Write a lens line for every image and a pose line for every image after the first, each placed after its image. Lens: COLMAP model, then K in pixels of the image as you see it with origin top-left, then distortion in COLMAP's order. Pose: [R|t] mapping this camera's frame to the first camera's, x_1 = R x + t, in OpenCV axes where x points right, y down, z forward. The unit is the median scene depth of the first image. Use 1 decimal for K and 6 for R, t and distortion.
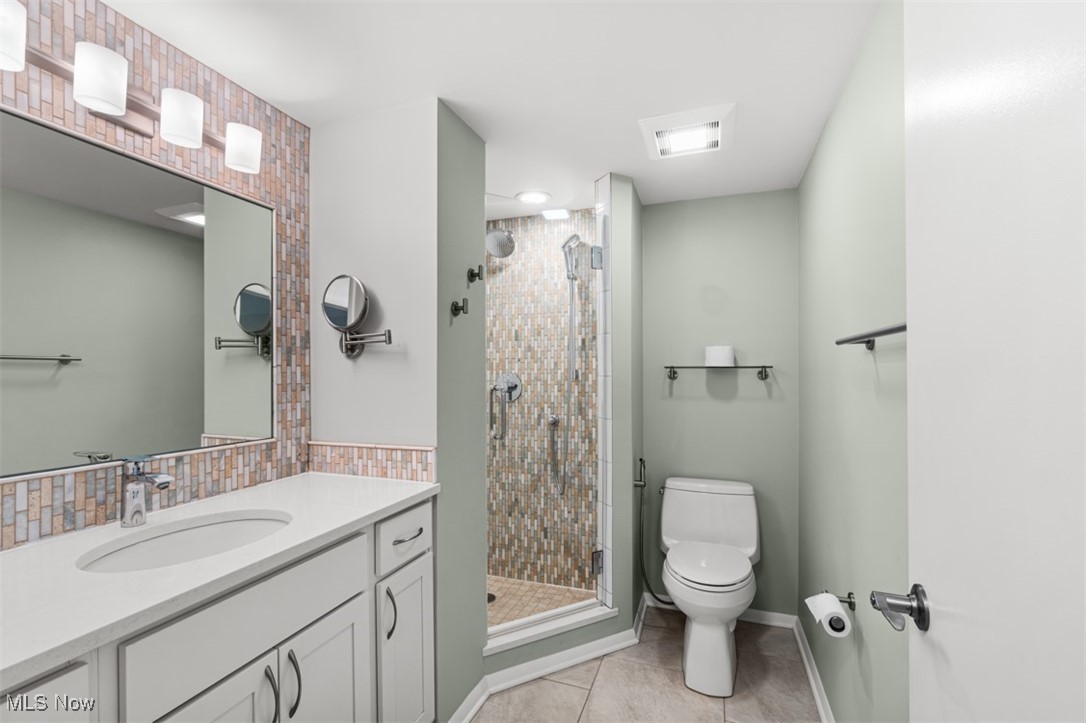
lens RADIAL K [[472.5, 0, 540.6], [0, 472.5, 367.5], [0, 0, 1]] dist [-0.003152, -0.000257]
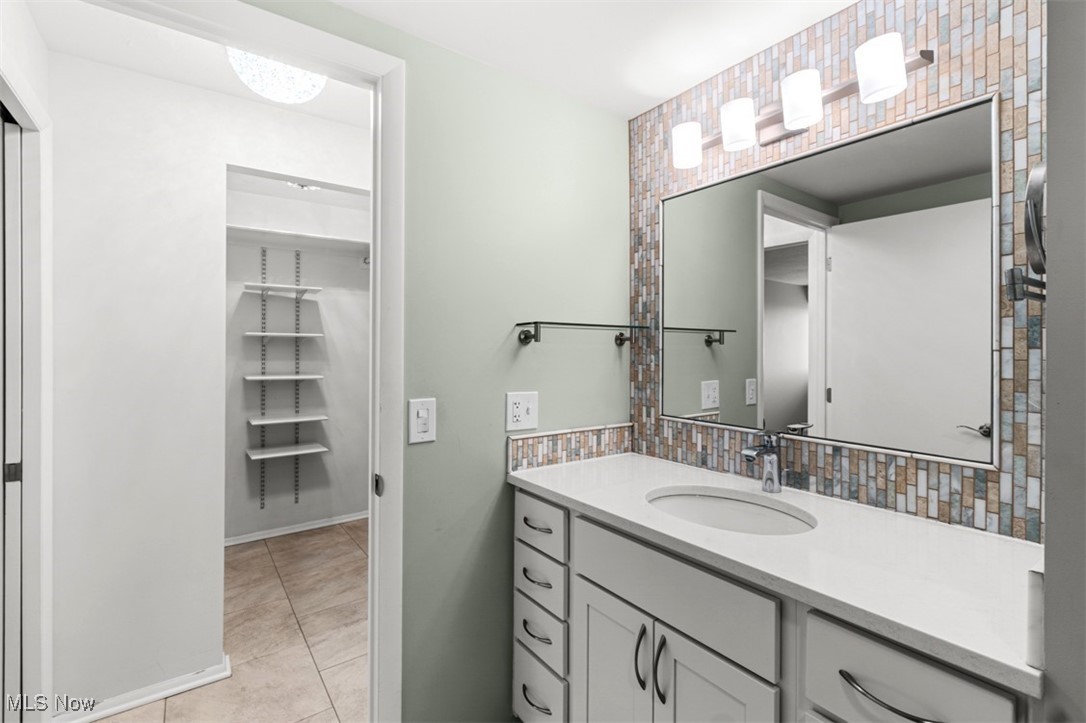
lens RADIAL K [[477.3, 0, 541.8], [0, 477.3, 351.1], [0, 0, 1]] dist [-0.006766, 0.000376]
pose [[-0.552339, 0.000693, -0.833619, 0.328449], [0.002991, 0.999995, -0.001150, -0.001934], [0.833614, -0.003128, -0.552339, 0.976925]]
